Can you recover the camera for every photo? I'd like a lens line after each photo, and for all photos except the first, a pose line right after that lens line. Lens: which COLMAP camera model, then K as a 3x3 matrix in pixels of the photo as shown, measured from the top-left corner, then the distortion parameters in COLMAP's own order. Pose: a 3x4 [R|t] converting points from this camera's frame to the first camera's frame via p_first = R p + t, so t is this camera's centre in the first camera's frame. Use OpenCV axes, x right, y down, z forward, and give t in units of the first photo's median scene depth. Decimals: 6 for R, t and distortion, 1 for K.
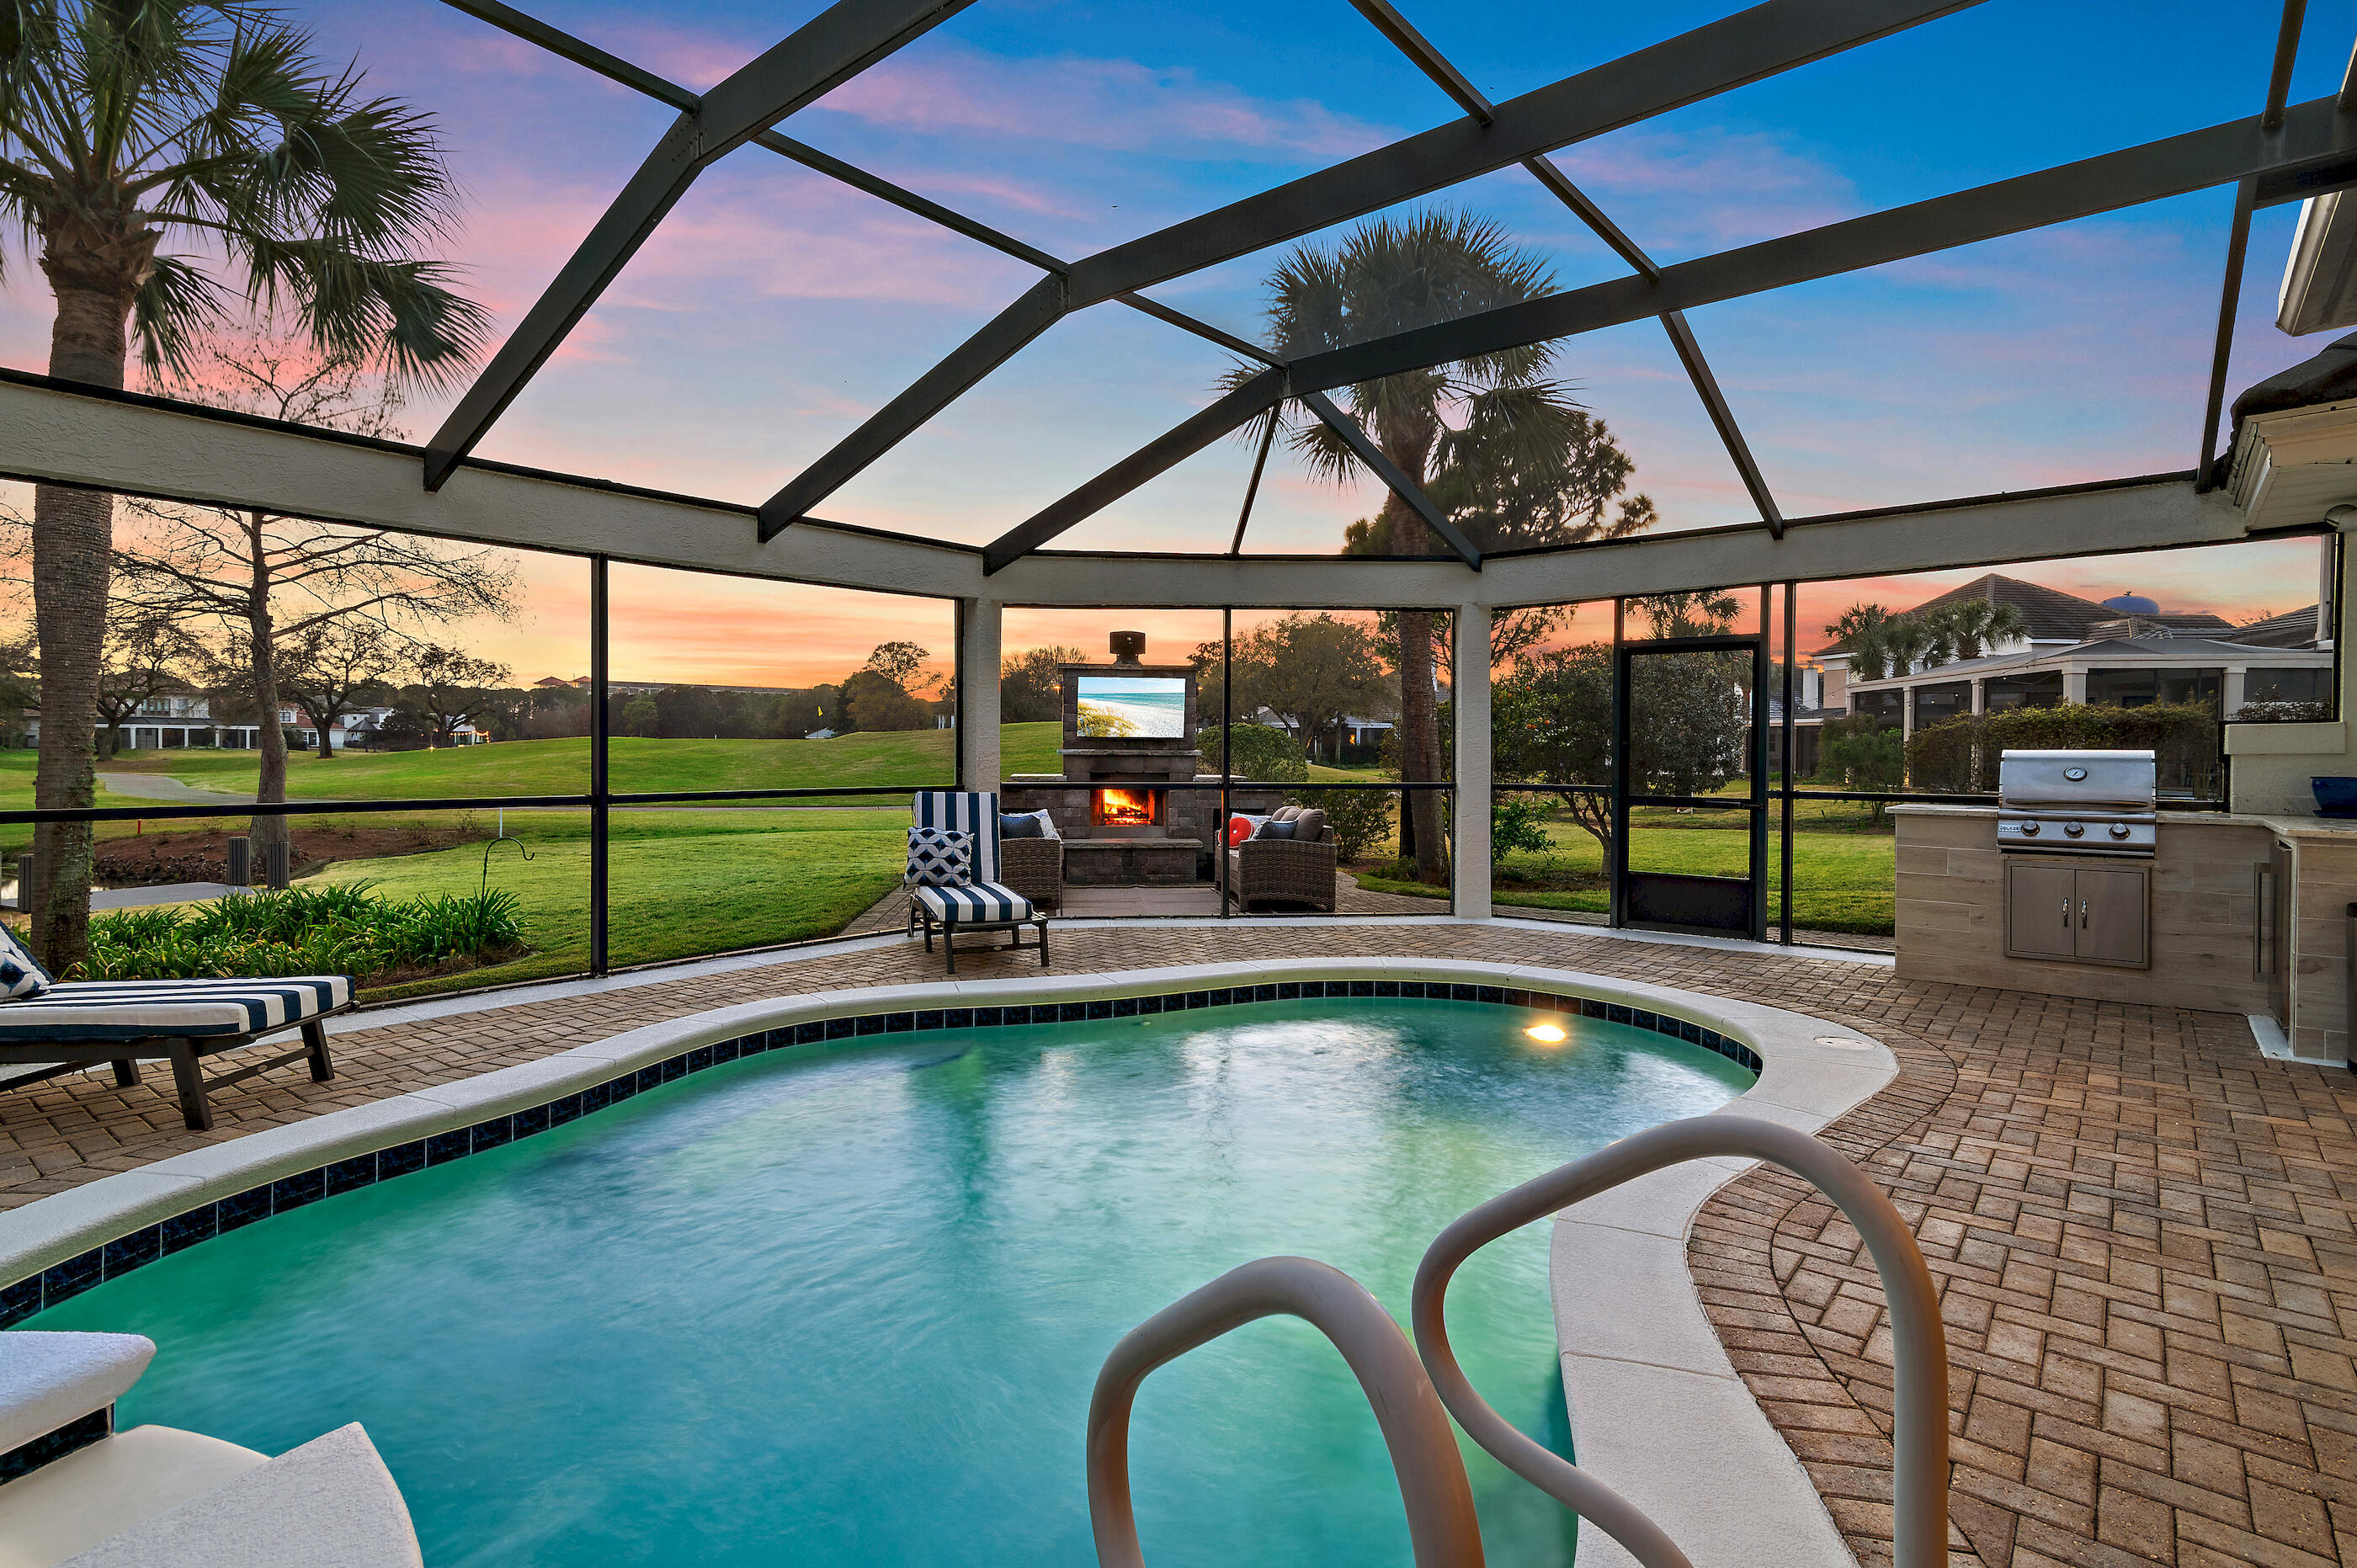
lens RADIAL K [[1164.5, 0, 1187.6], [0, 1164.5, 766.6], [0, 0, 1]] dist [0.020186, 0.000035]
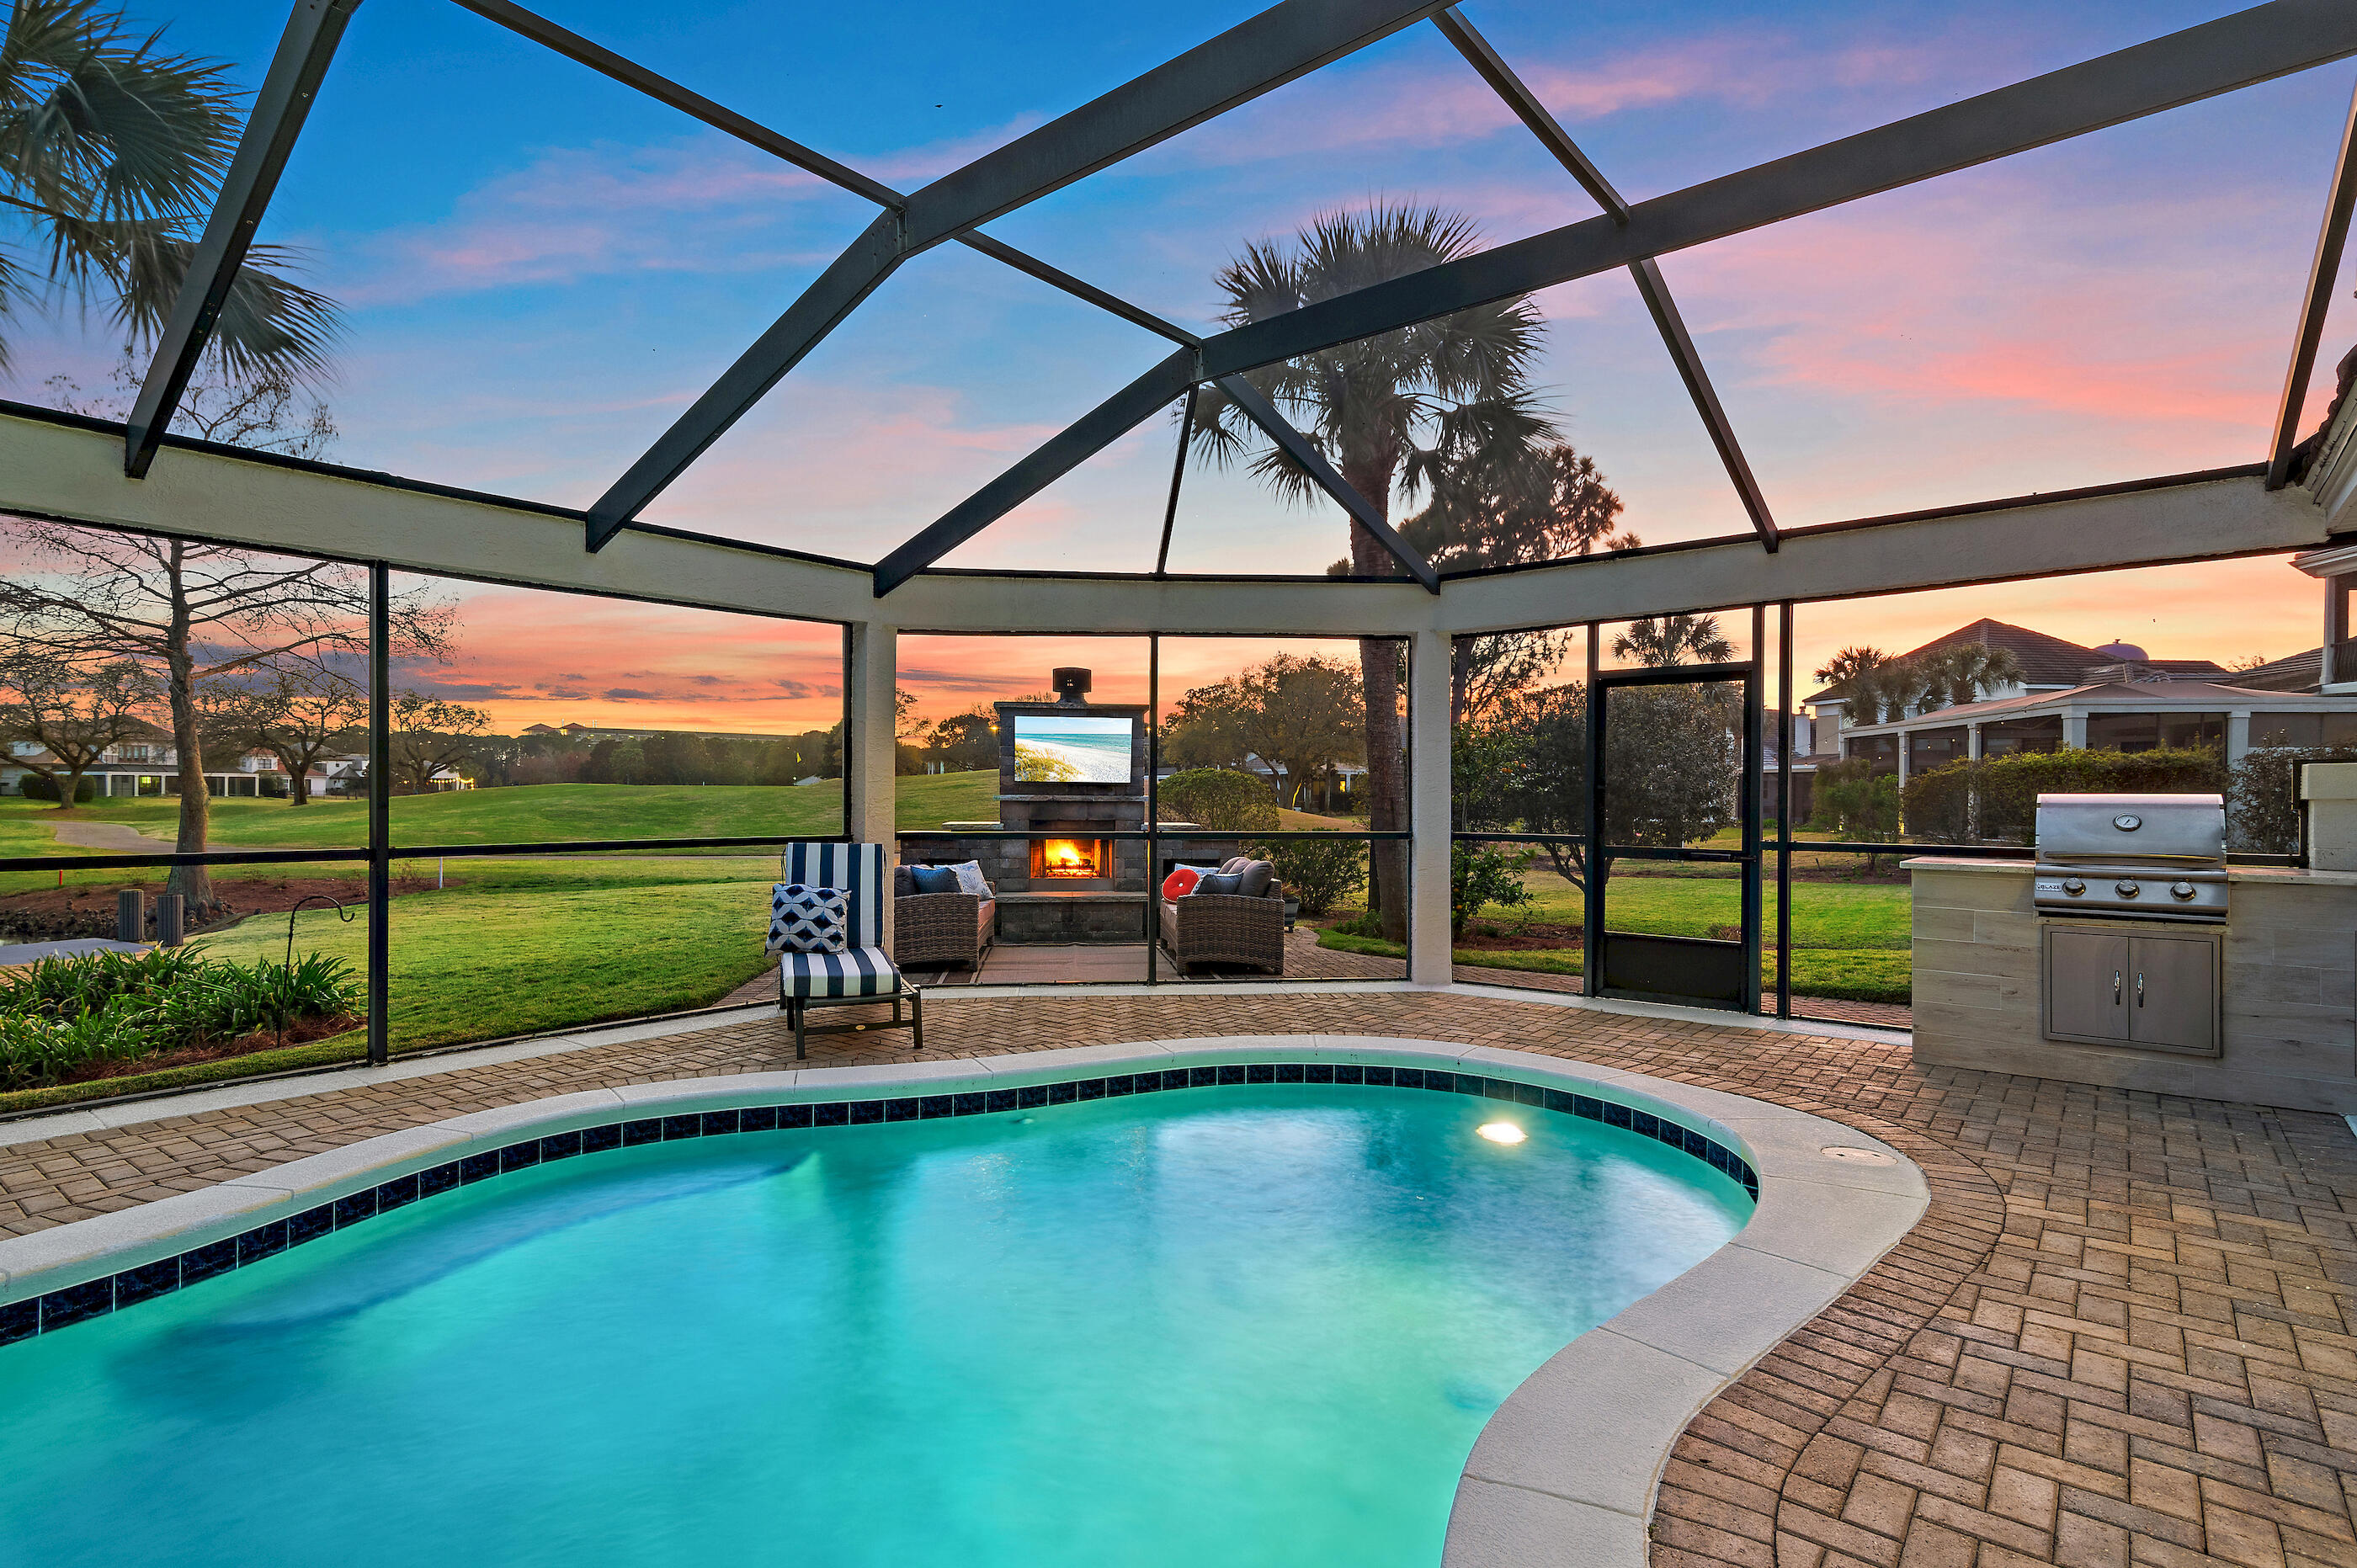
lens RADIAL K [[1163.6, 0, 1188.8], [0, 1163.6, 804.8], [0, 0, 1]] dist [0.019315, 0.000410]
pose [[0.999983, -0.000242, 0.005771, 0.047996], [0.000286, 0.999971, -0.007661, -0.000066], [-0.005769, 0.007663, 0.999954, 0.098840]]
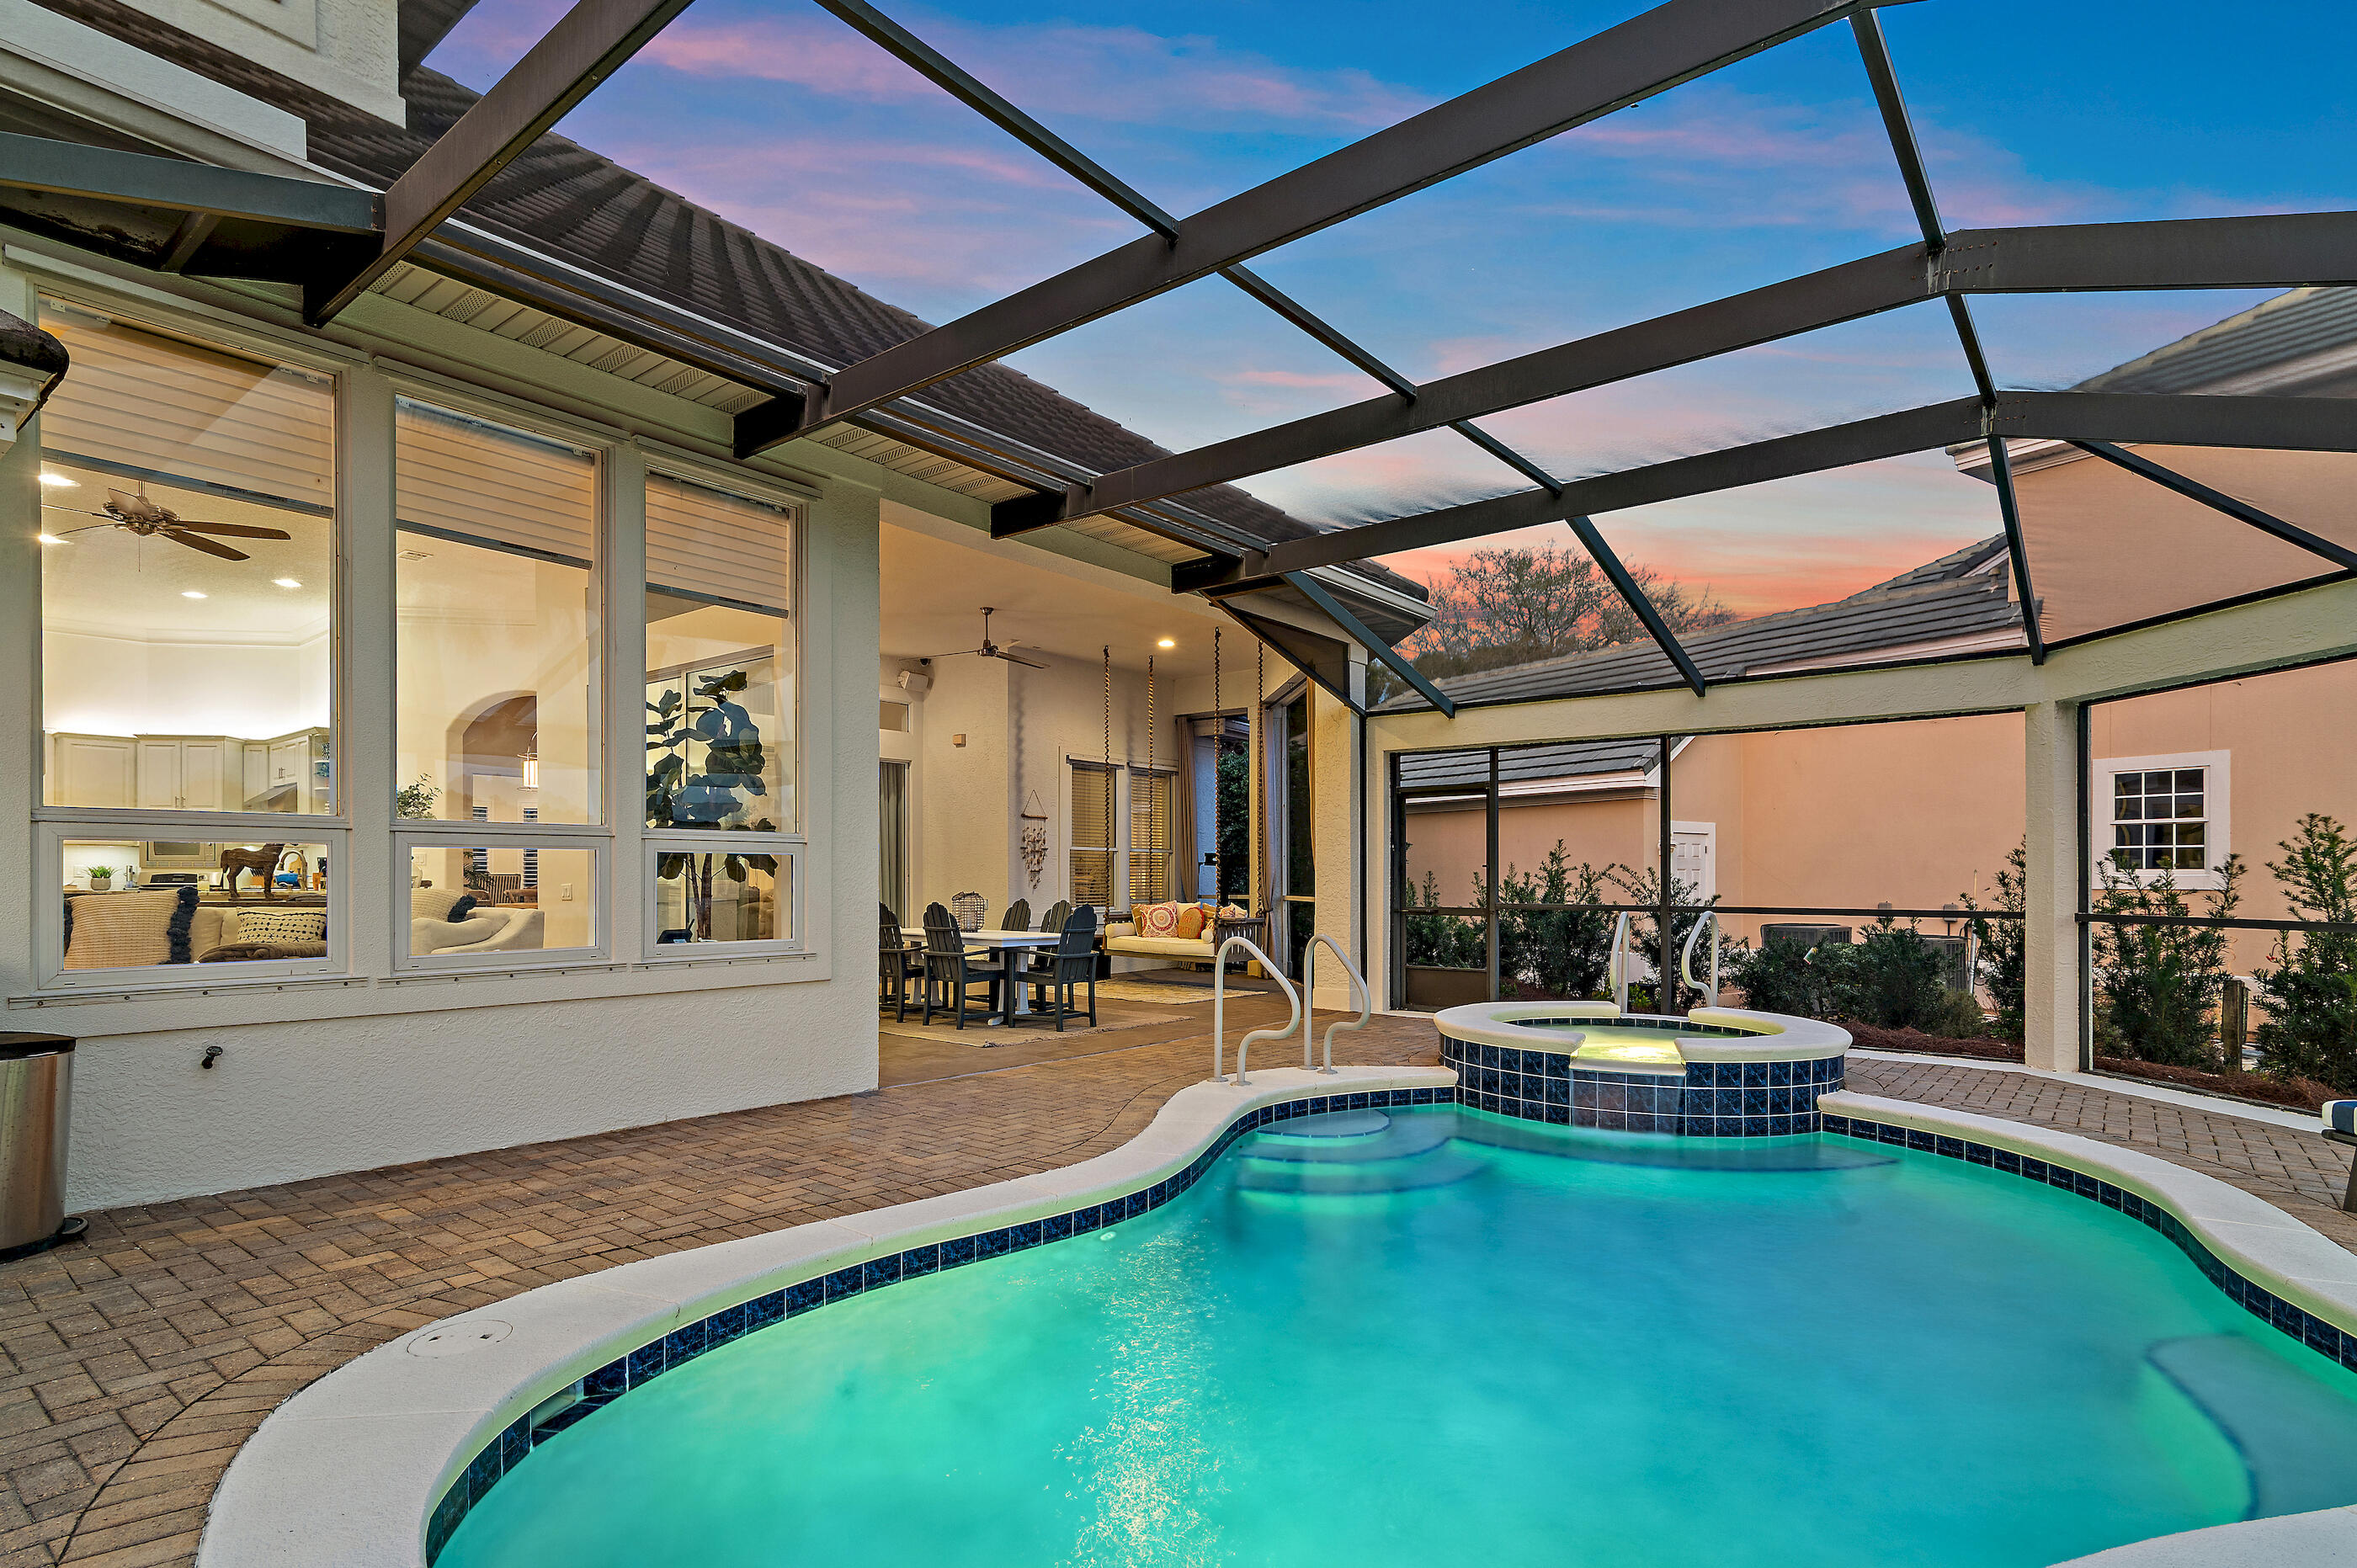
lens RADIAL K [[1192.3, 0, 1190.0], [0, 1192.3, 874.1], [0, 0, 1]] dist [0.001325, -0.000143]
pose [[-0.999950, -0.001644, -0.009818, 0.099574], [-0.001734, 0.999956, 0.009166, -0.003365], [0.009802, 0.009183, -0.999910, 0.827885]]
